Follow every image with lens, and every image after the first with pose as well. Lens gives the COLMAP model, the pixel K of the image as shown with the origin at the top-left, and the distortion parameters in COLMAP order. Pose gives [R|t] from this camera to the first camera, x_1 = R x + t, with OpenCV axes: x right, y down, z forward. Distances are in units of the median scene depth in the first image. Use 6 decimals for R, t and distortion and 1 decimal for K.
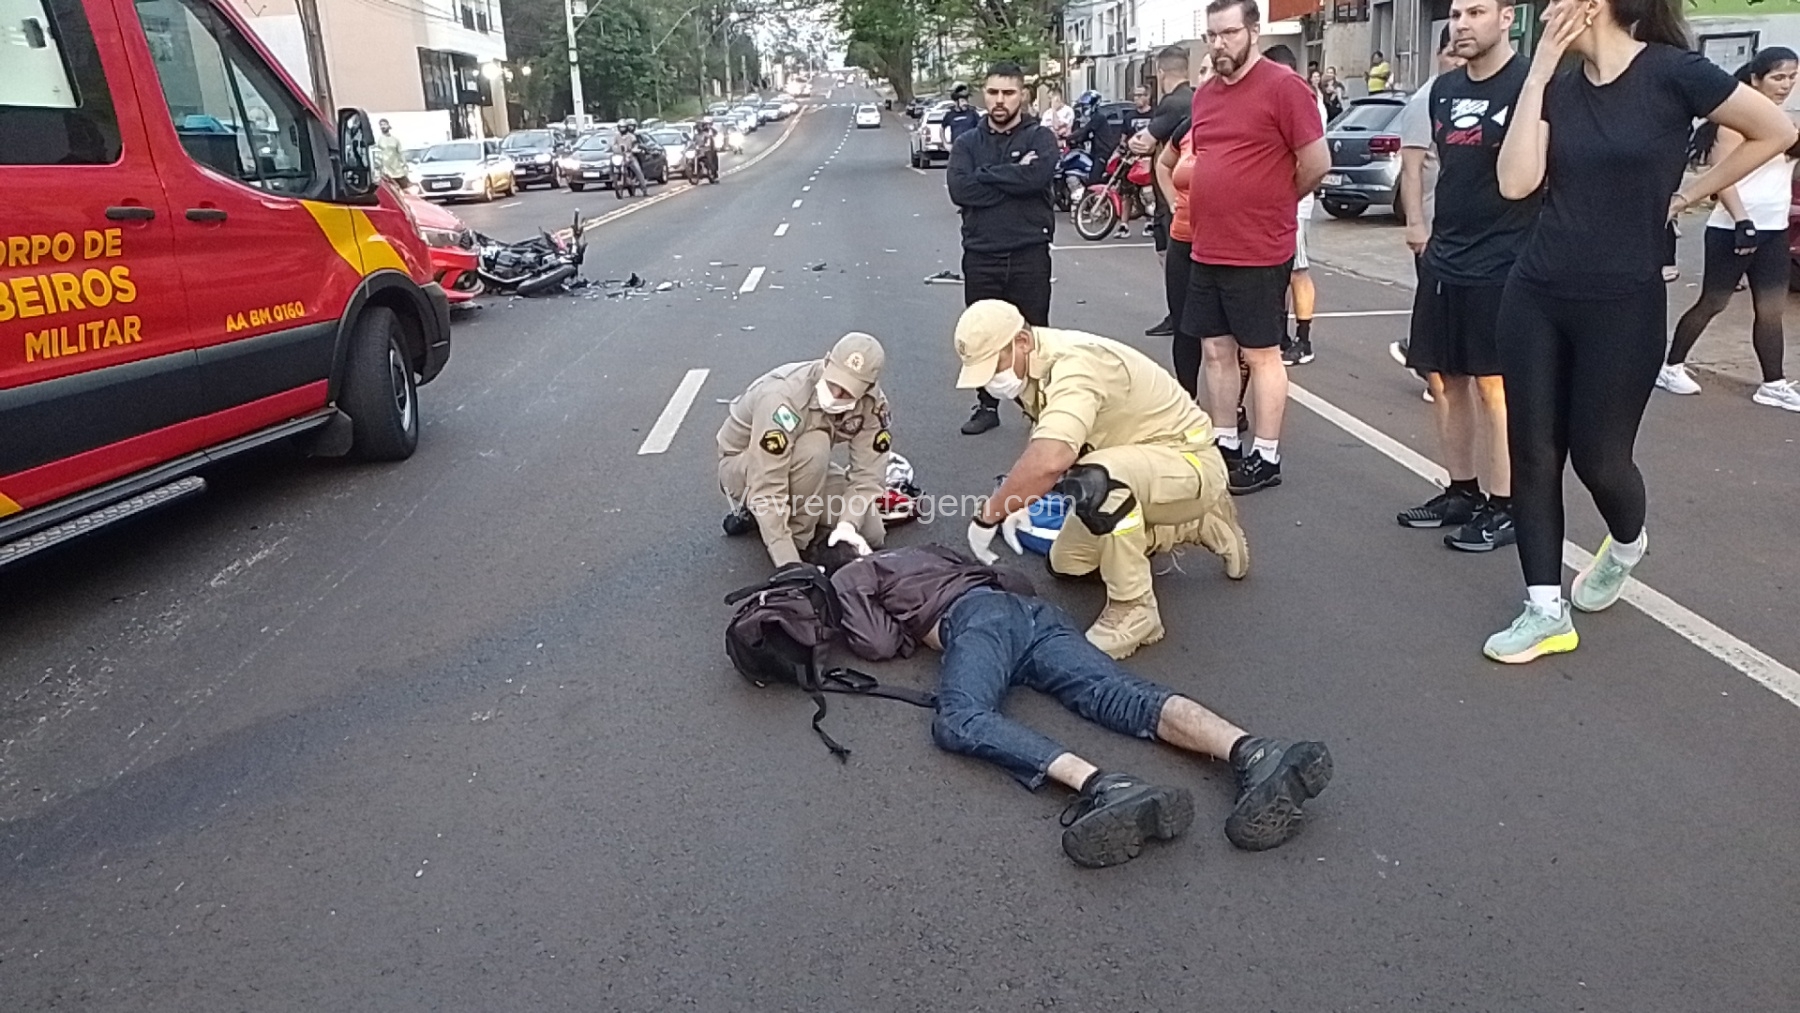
lens RADIAL K [[1348.9, 0, 921.9], [0, 1348.9, 499.0], [0, 0, 1]] dist [0.038889, -0.043327]
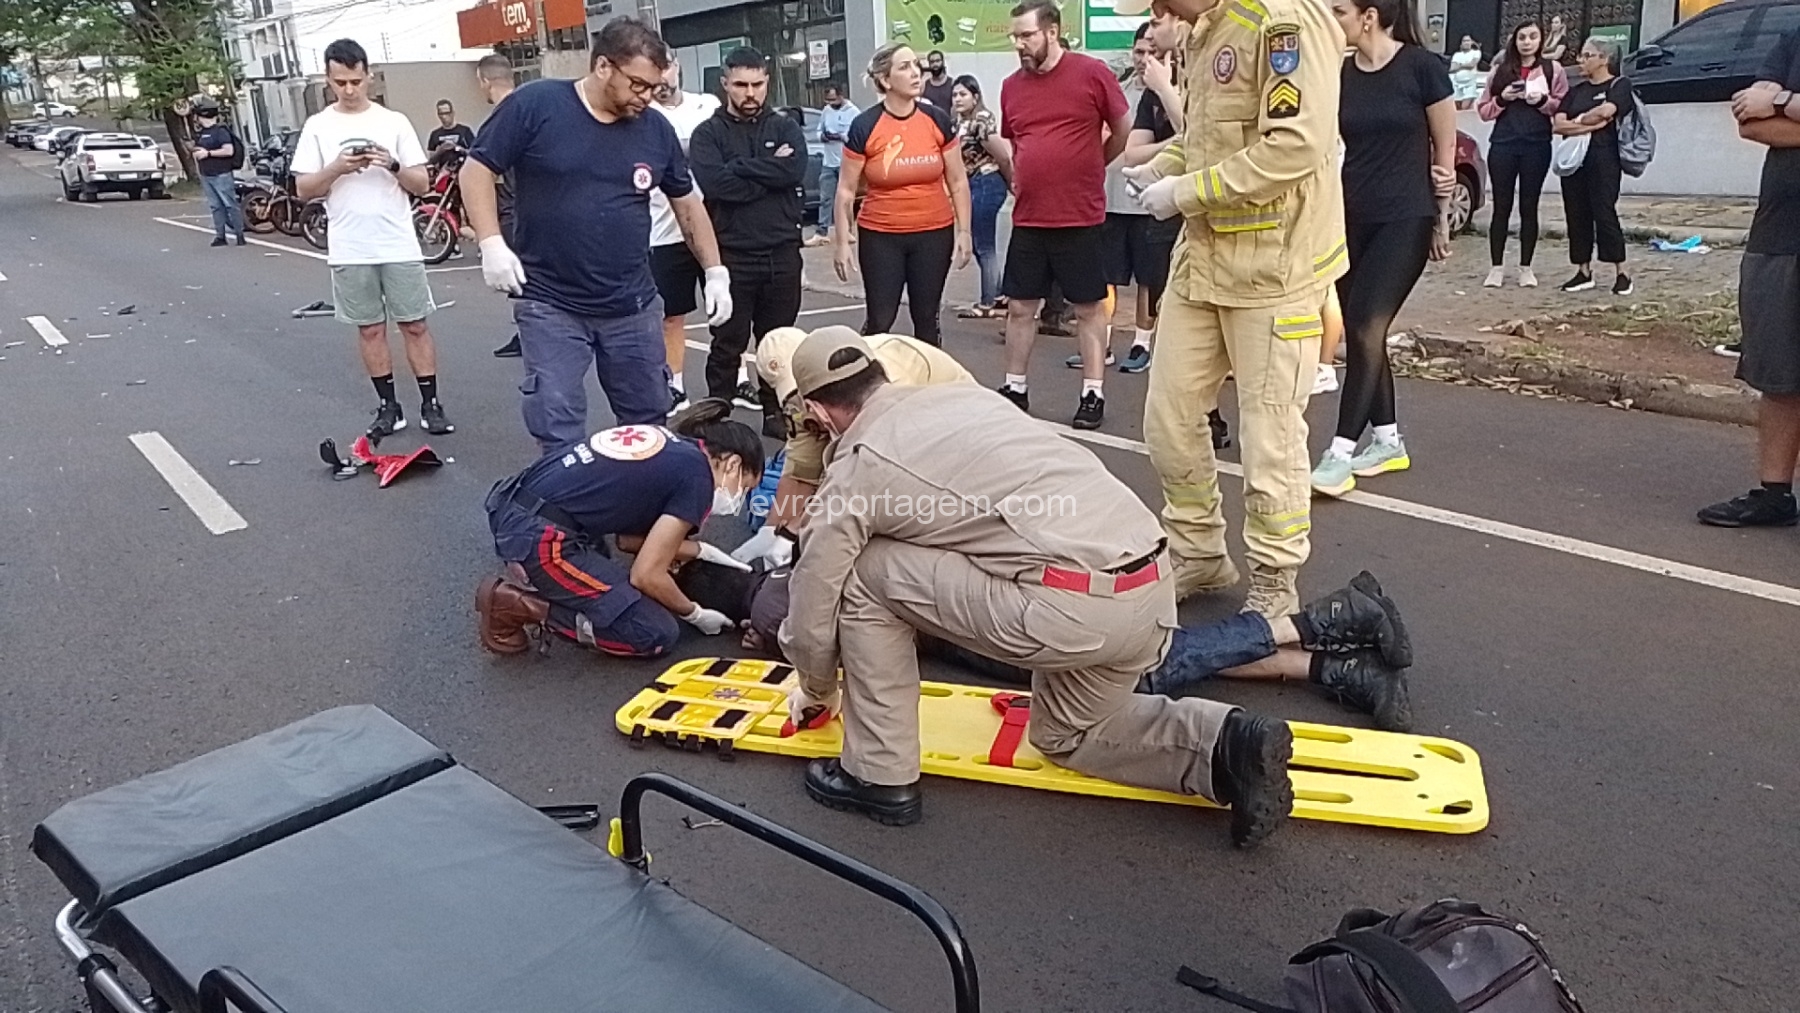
lens RADIAL K [[1348.9, 0, 917.3], [0, 1348.9, 470.8], [0, 0, 1]] dist [0.038889, -0.043327]
pose [[0.833908, -0.138378, 0.534274, -0.335119], [0.158854, 0.987272, 0.007761, -0.013160], [-0.528547, 0.078399, 0.845276, 0.117059]]
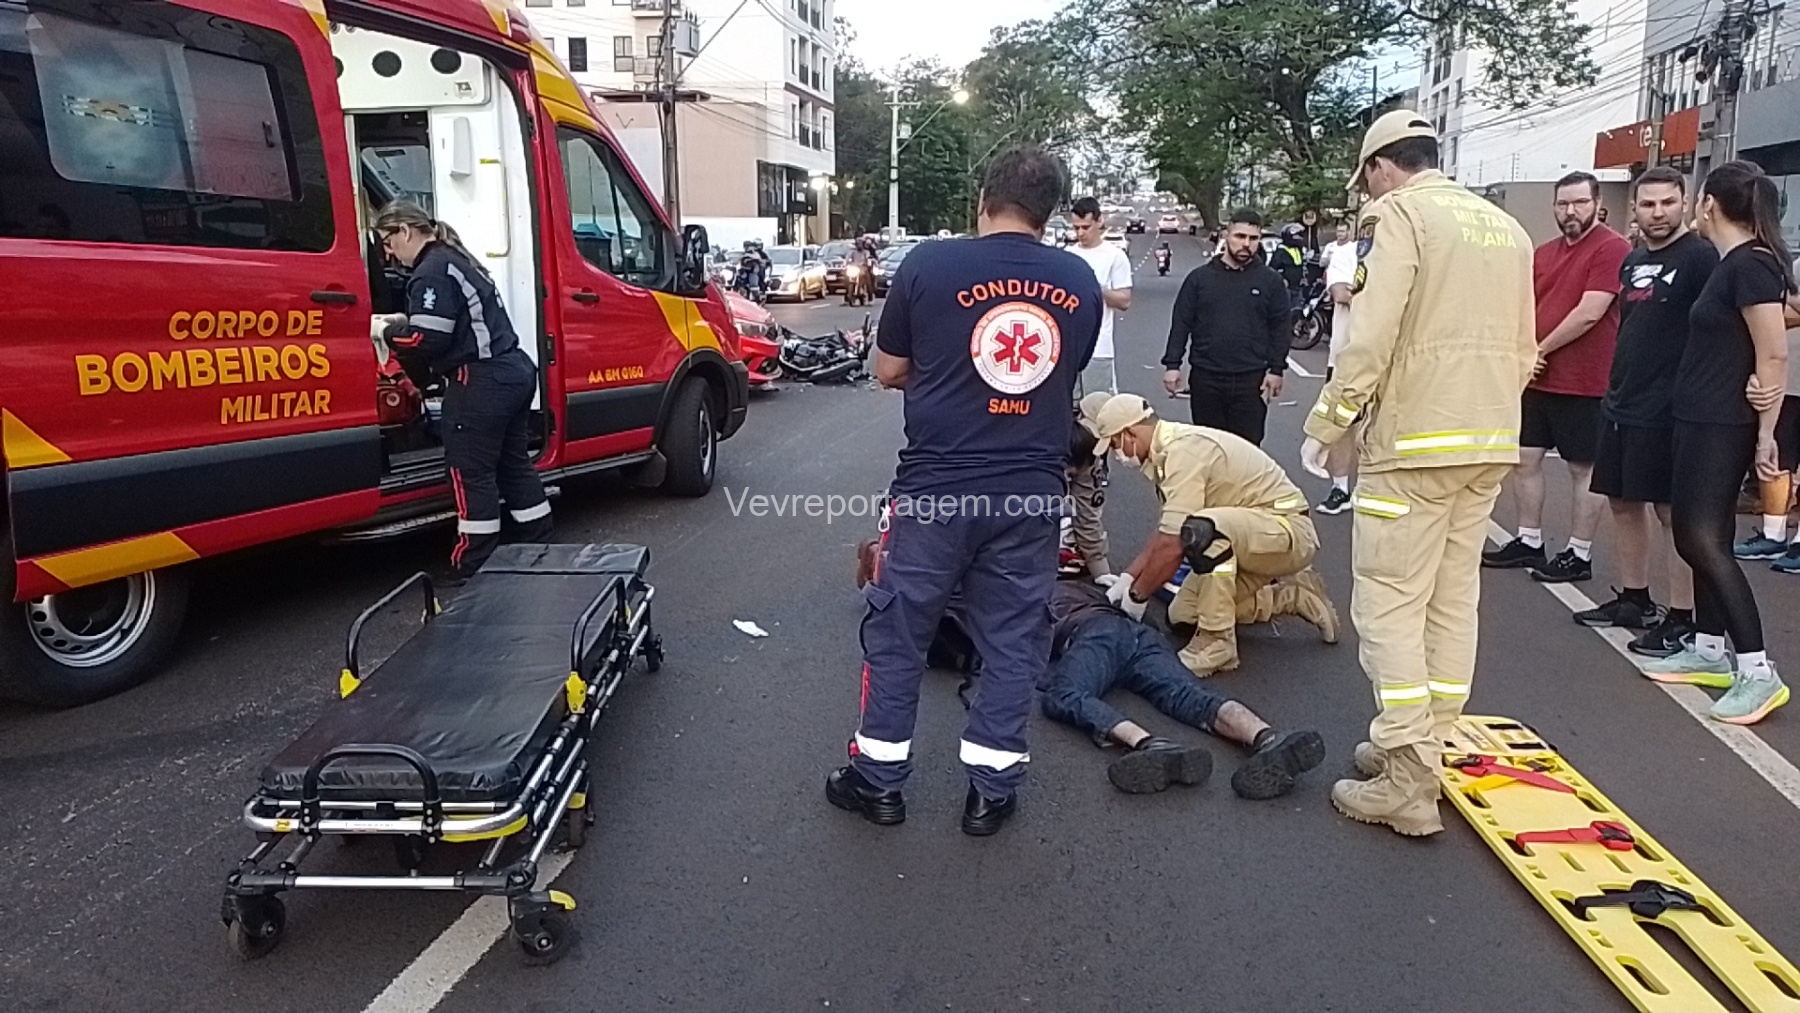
lens RADIAL K [[1348.9, 0, 896.7], [0, 1348.9, 509.8], [0, 0, 1]] dist [0.038889, -0.043327]
pose [[0.970568, 0.094760, -0.221399, 0.083946], [-0.111115, 0.991834, -0.062596, 0.046013], [0.213659, 0.085354, 0.973172, -0.205501]]
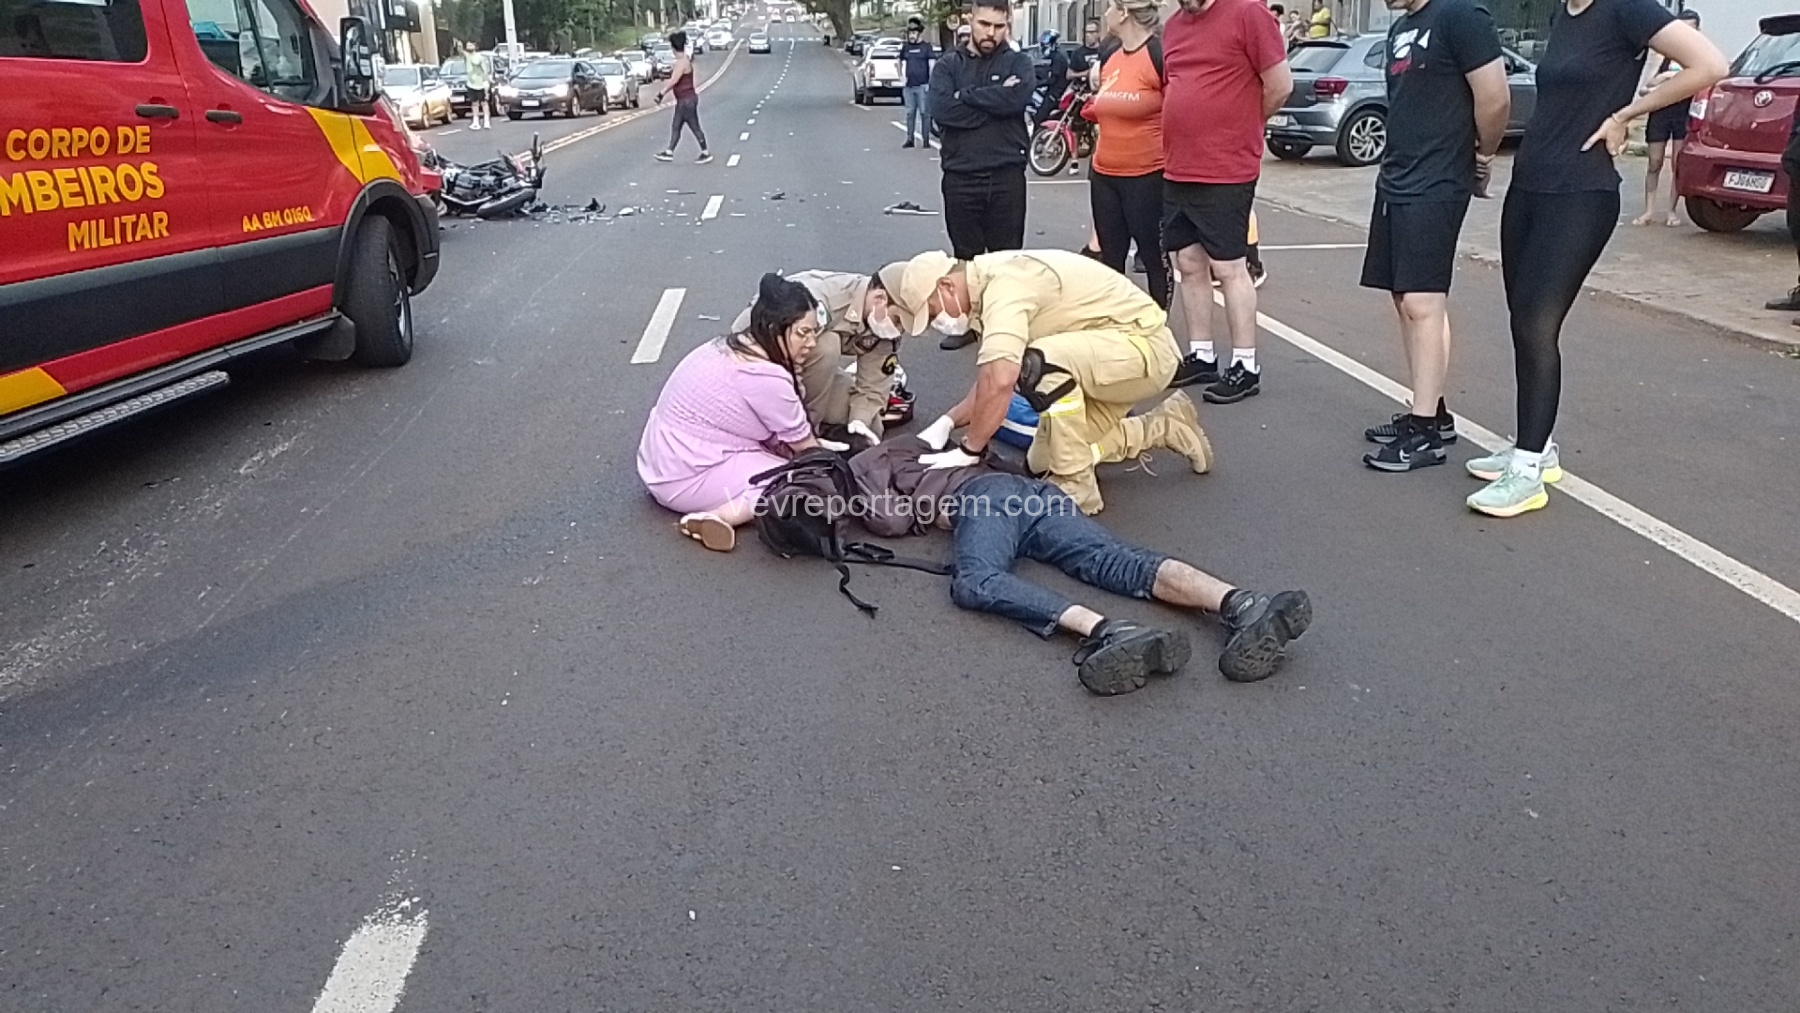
lens RADIAL K [[1348.9, 0, 921.4], [0, 1348.9, 502.2], [0, 0, 1]] dist [0.038889, -0.043327]
pose [[0.998791, 0.006551, 0.048726, -0.040413], [-0.008664, 0.999026, 0.043277, 0.029246], [-0.048395, -0.043646, 0.997874, -0.057701]]
